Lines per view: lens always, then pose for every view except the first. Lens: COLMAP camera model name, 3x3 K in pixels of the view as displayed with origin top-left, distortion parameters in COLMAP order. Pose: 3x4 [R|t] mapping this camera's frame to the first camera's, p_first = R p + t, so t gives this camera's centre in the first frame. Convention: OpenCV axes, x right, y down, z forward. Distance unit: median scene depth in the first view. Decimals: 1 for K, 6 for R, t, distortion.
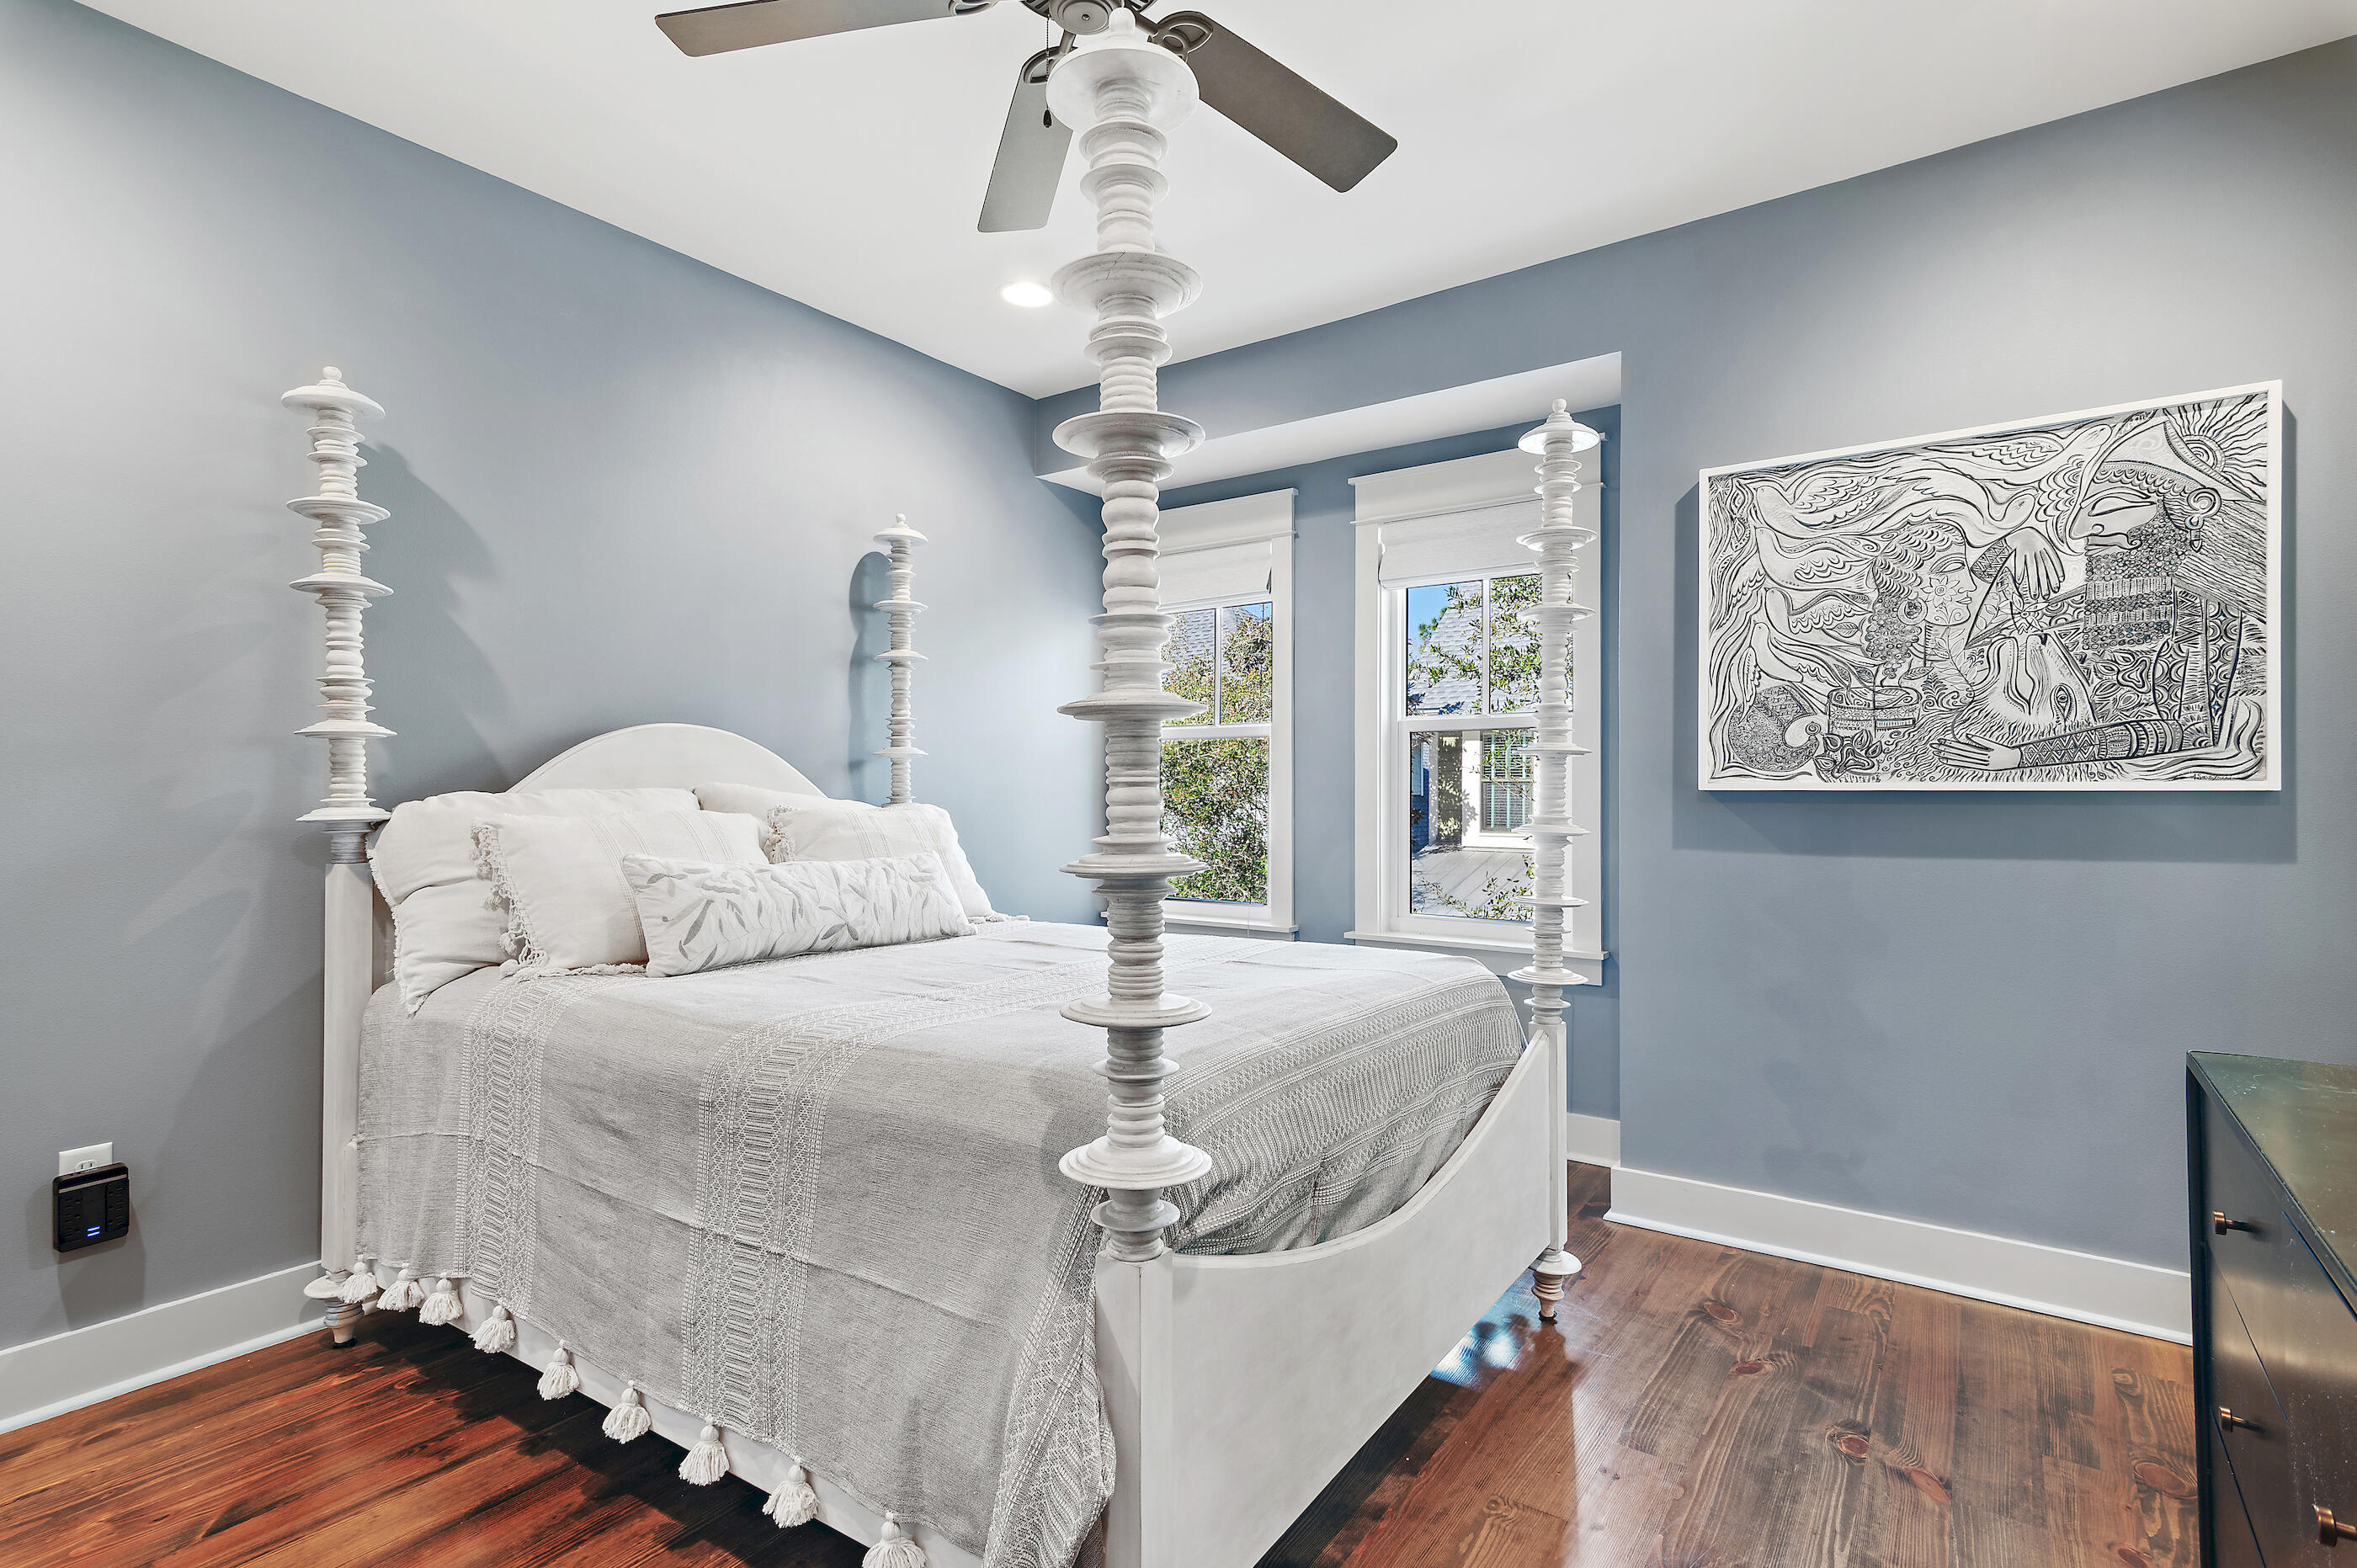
lens RADIAL K [[1167.3, 0, 1169.7], [0, 1167.3, 810.0], [0, 0, 1]] dist [-0.004532, -0.000430]
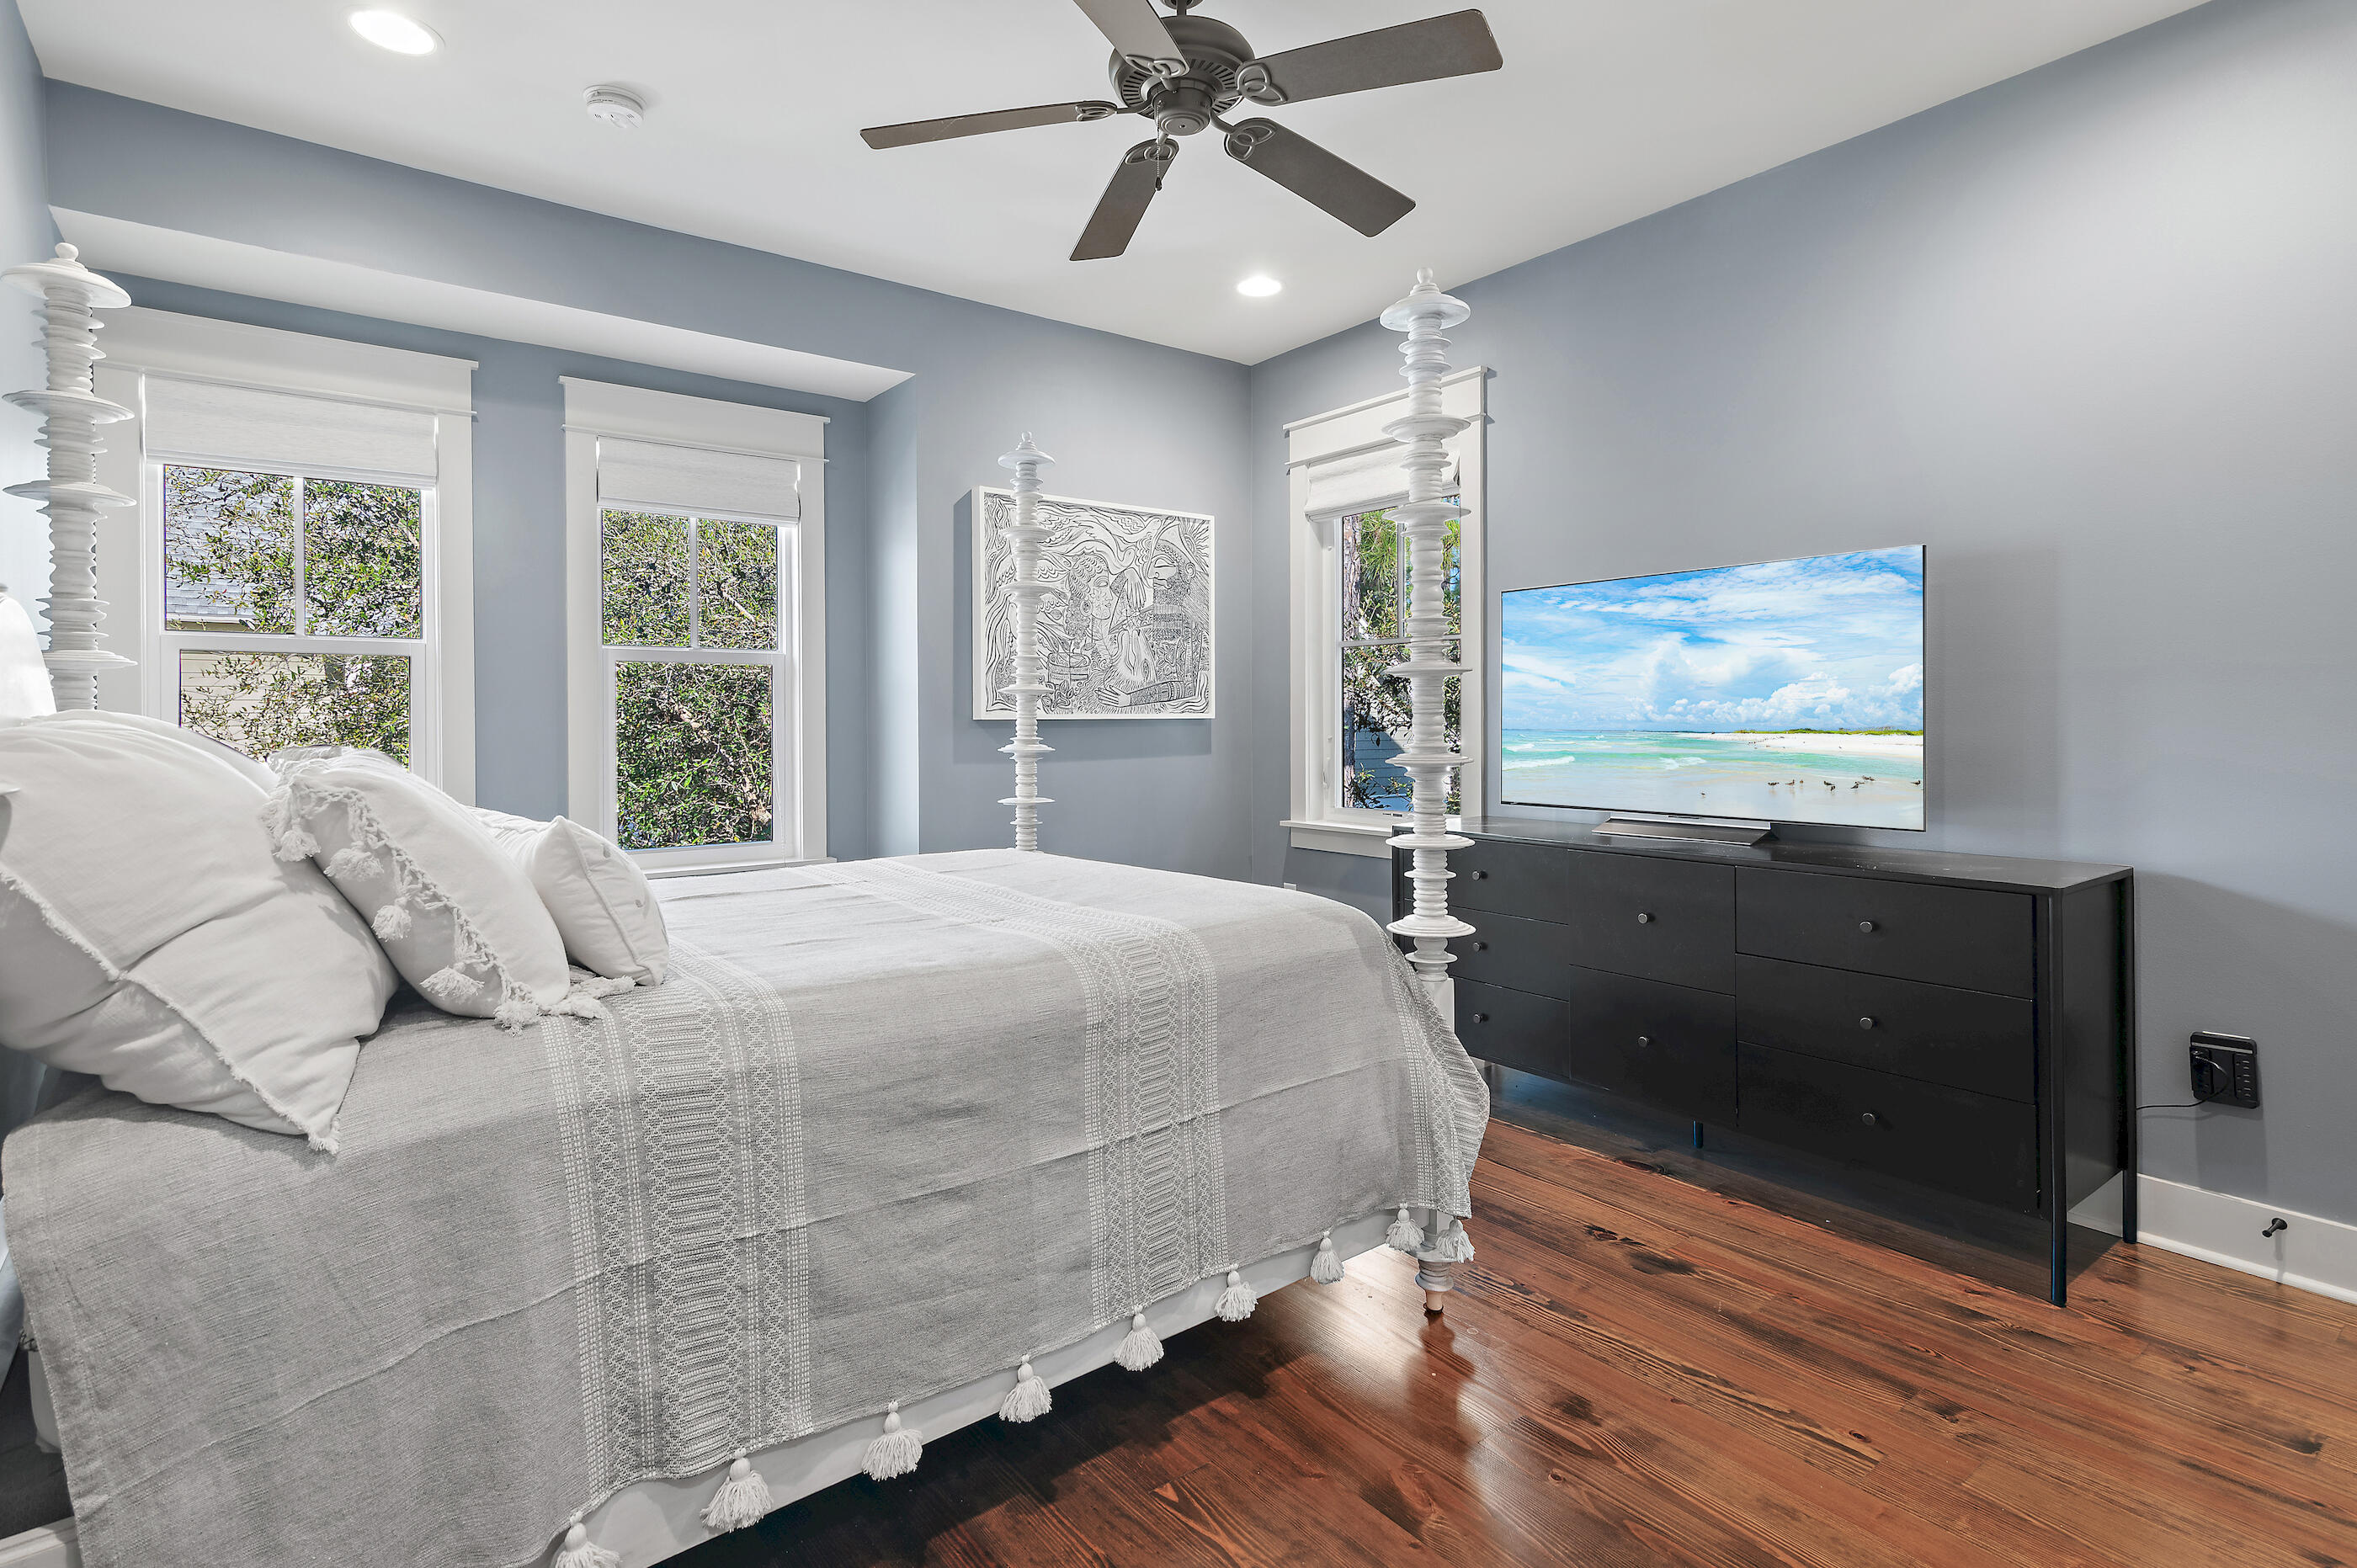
lens RADIAL K [[1138.9, 0, 1217.3], [0, 1138.9, 760.5], [0, 0, 1]] dist [-0.001373, 0.000040]
pose [[0.274762, -0.036001, 0.960838, -0.870760], [0.017556, 0.999320, 0.032422, -0.007599], [-0.961352, 0.007960, 0.275207, 0.409539]]
